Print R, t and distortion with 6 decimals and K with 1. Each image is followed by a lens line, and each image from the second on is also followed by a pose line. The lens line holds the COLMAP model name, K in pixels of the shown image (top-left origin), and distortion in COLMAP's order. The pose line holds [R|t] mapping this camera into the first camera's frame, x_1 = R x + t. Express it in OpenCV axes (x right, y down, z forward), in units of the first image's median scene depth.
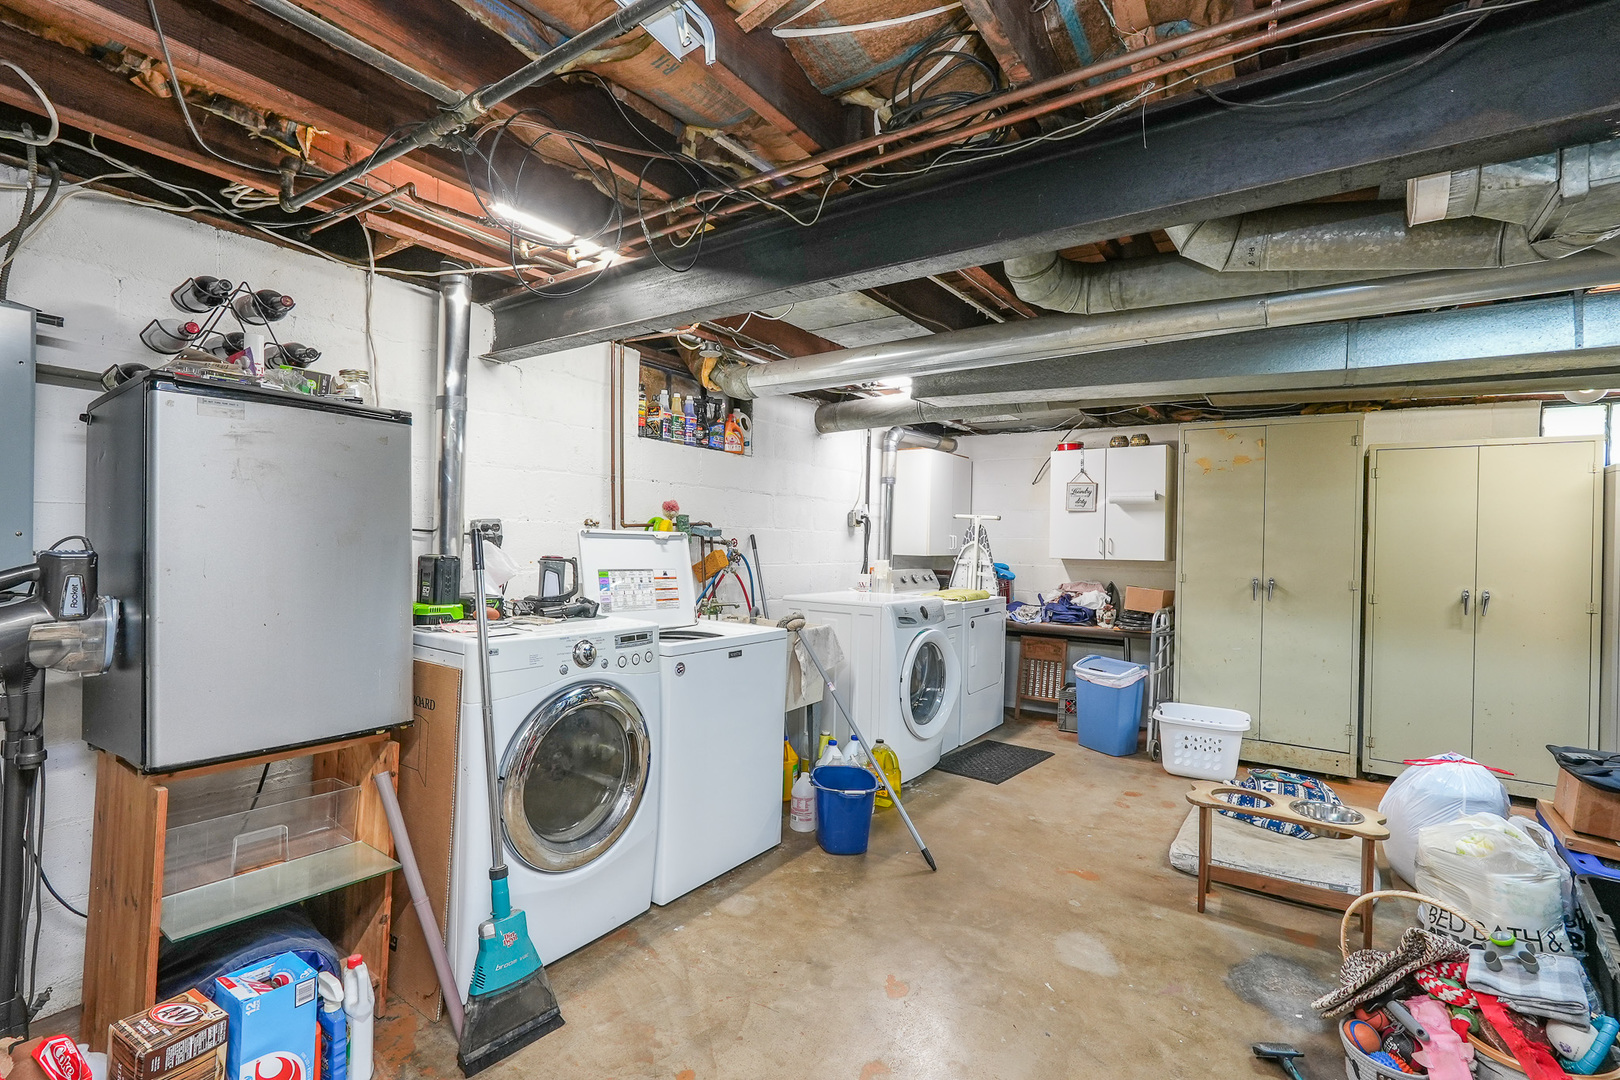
lens RADIAL K [[742.7, 0, 814.5], [0, 742.7, 537.4], [0, 0, 1]] dist [-0.008479, 0.006473]
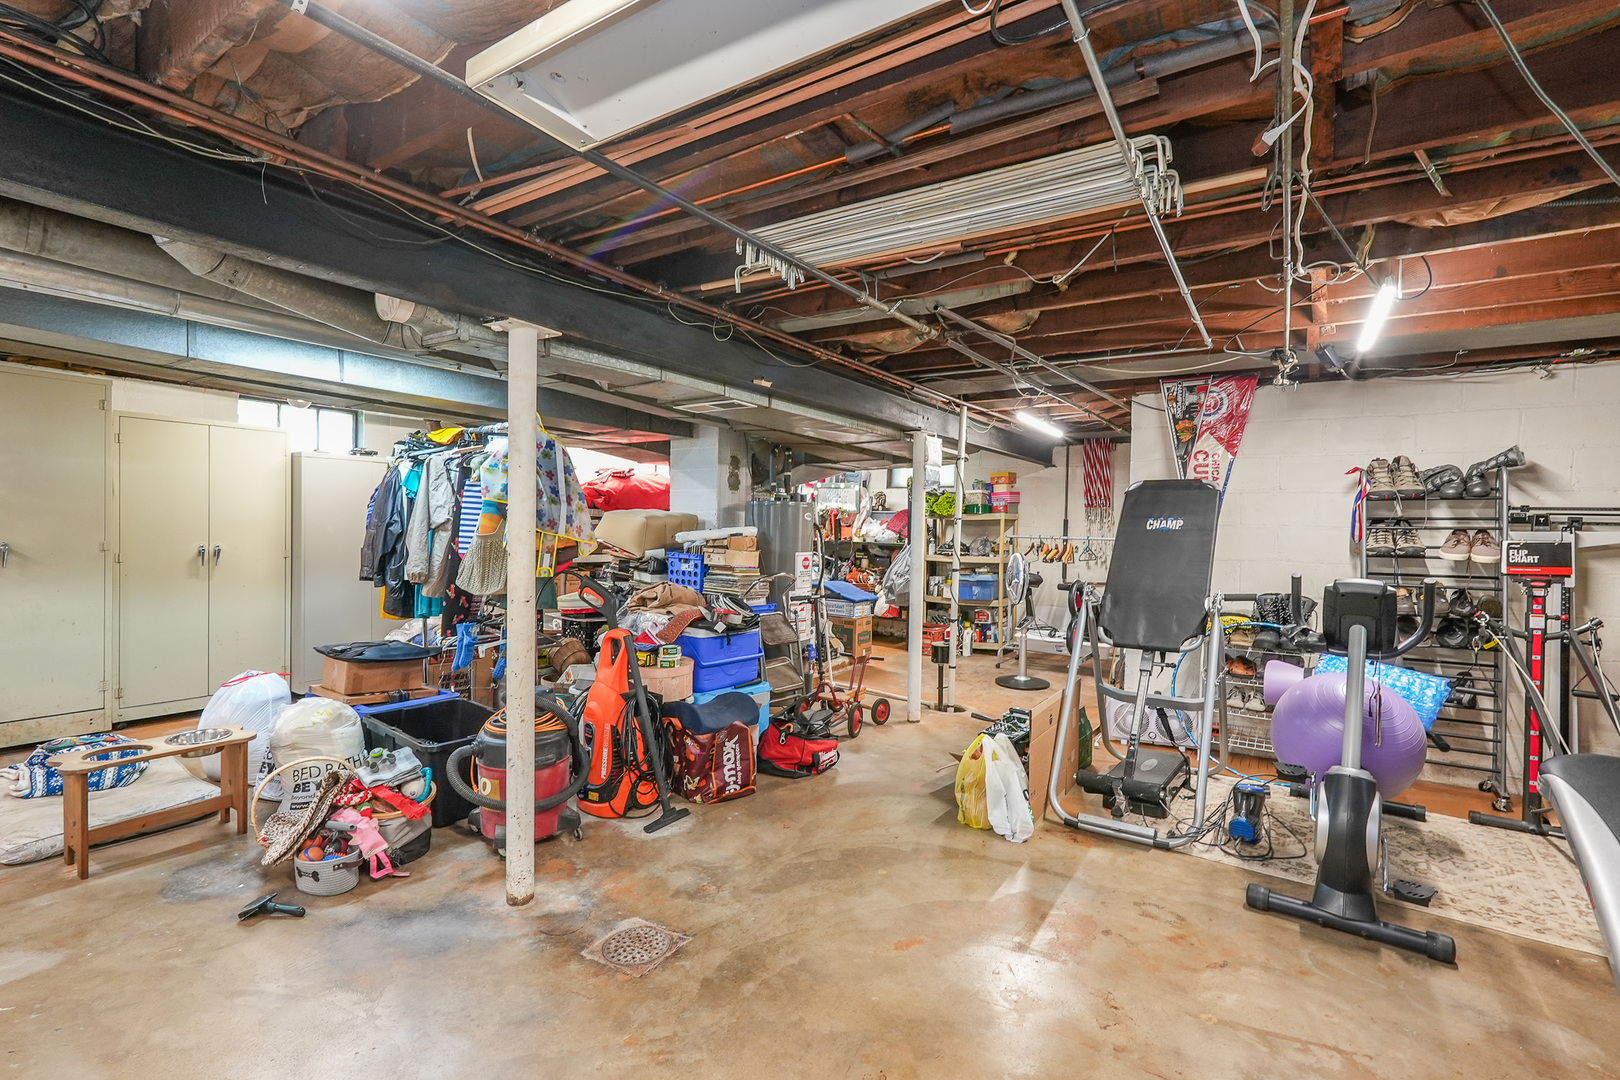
lens RADIAL K [[742.7, 0, 813.8], [0, 742.7, 535.7], [0, 0, 1]] dist [-0.008479, 0.006473]
pose [[-0.019494, -0.034810, 0.999204, -0.505258], [-0.024008, 0.999122, 0.034339, -0.013175], [-0.999522, -0.023320, -0.020312, 0.053486]]
